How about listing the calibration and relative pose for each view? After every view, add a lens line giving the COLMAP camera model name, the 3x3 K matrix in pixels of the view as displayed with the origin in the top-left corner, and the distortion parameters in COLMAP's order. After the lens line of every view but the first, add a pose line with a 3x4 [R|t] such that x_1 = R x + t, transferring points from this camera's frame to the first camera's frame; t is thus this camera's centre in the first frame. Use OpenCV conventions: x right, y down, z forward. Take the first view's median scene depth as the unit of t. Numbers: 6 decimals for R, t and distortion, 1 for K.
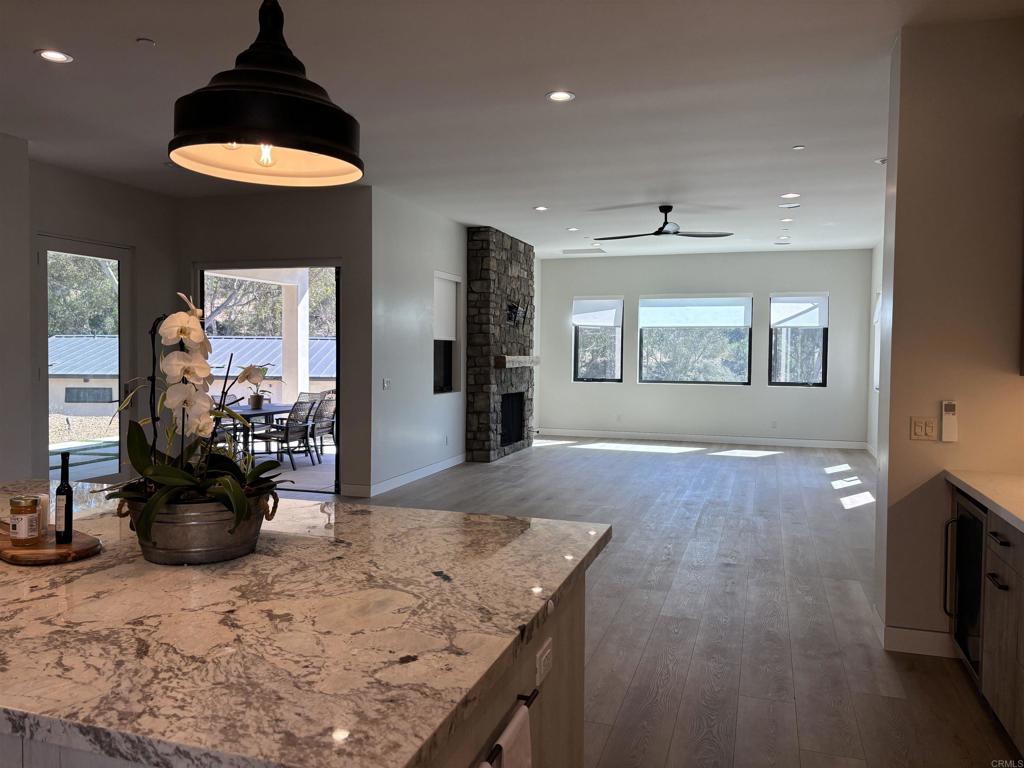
lens RADIAL K [[768.8, 0, 523.5], [0, 768.8, 384.7], [0, 0, 1]] dist [0.081522, -0.000612]
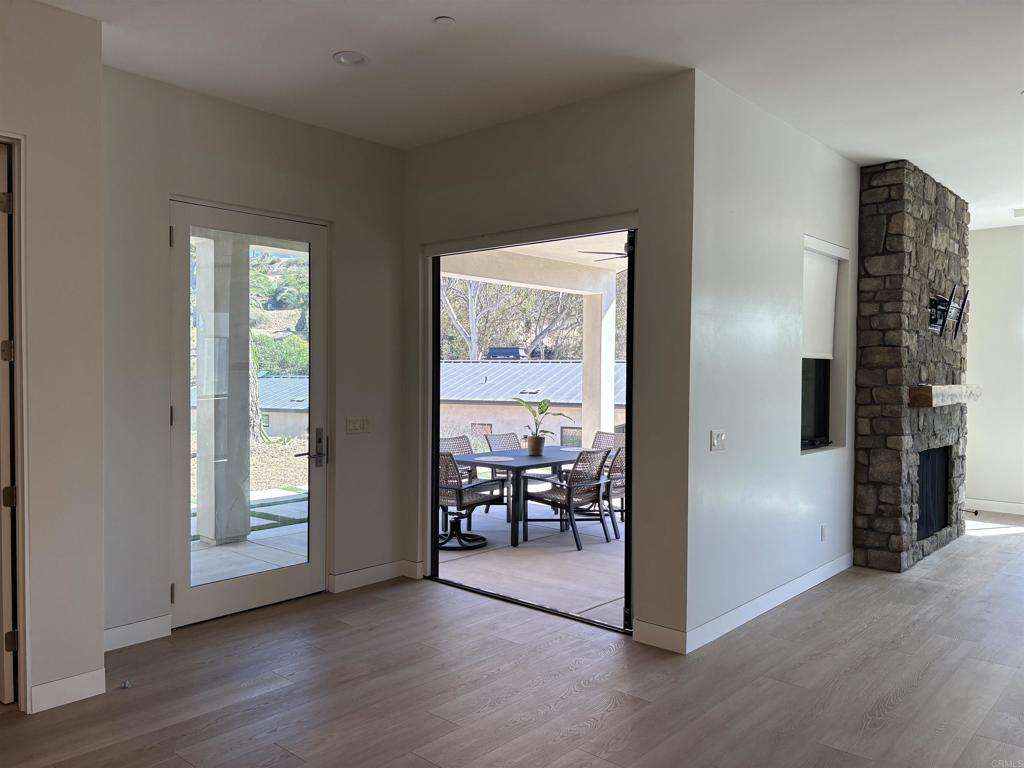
lens RADIAL K [[768.8, 0, 523.5], [0, 768.8, 384.7], [0, 0, 1]] dist [0.081522, -0.000612]
pose [[0.915403, 0.004618, -0.402511, -0.065477], [-0.016758, 0.999504, -0.026646, -0.017688], [0.402189, 0.031137, 0.915027, 0.350717]]
